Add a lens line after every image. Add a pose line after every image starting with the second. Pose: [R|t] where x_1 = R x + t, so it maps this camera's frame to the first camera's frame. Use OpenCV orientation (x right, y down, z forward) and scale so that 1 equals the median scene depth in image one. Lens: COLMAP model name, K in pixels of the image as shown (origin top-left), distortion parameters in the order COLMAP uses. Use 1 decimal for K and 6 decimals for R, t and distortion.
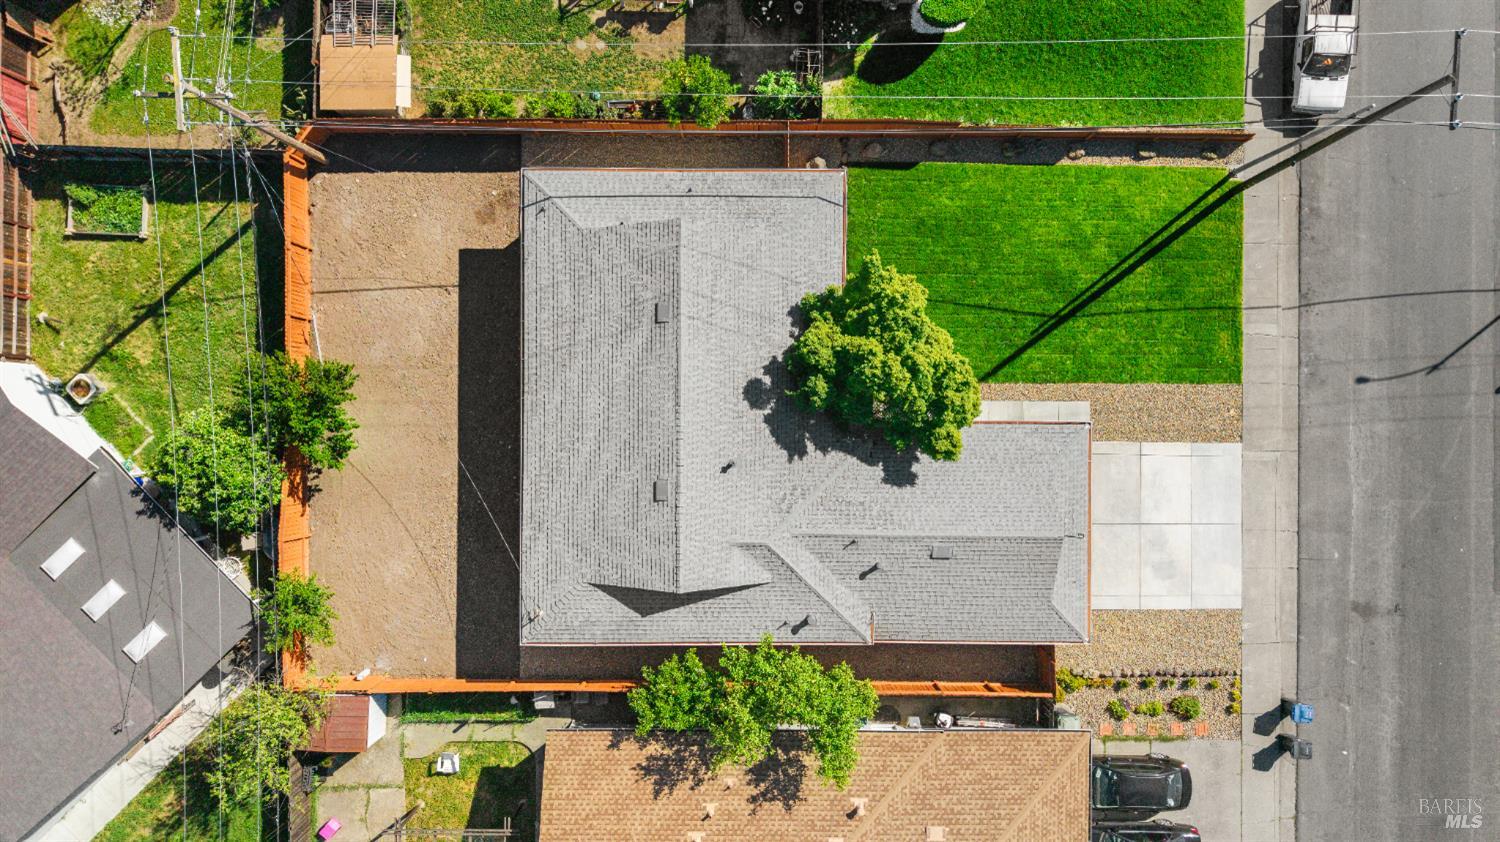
lens RADIAL K [[1009.7, 0, 748.3], [0, 1009.7, 423.3], [0, 0, 1]] dist [0.032164, -0.039570]
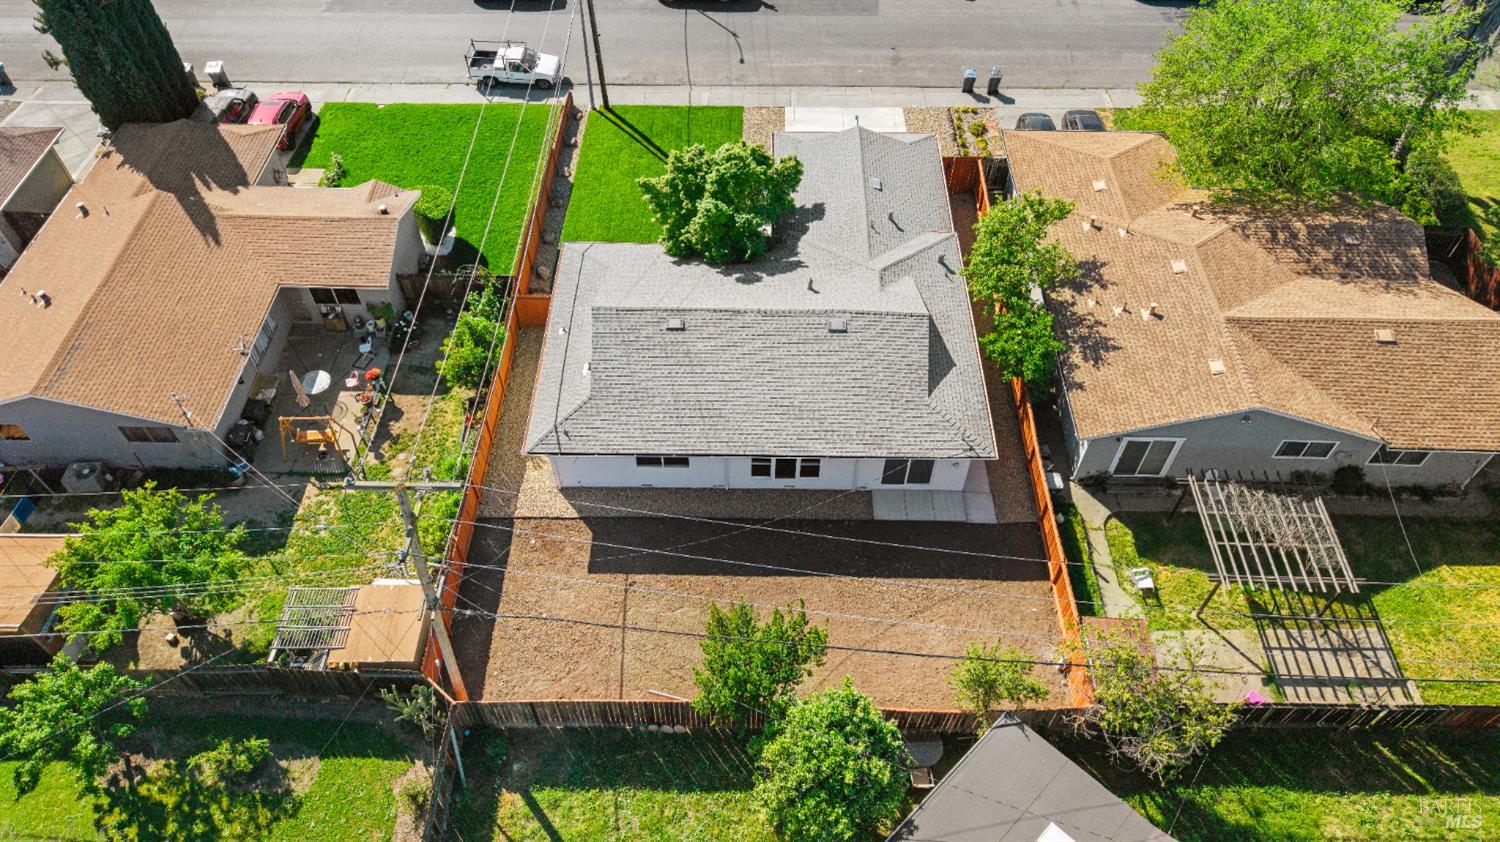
lens RADIAL K [[1009.7, 0, 748.3], [0, 1009.7, 423.3], [0, 0, 1]] dist [0.032164, -0.039570]
pose [[0.011068, -0.773048, 0.634251, -0.772550], [0.999938, 0.009279, -0.006140, -0.019349], [-0.001138, 0.634280, 0.773103, 0.194809]]
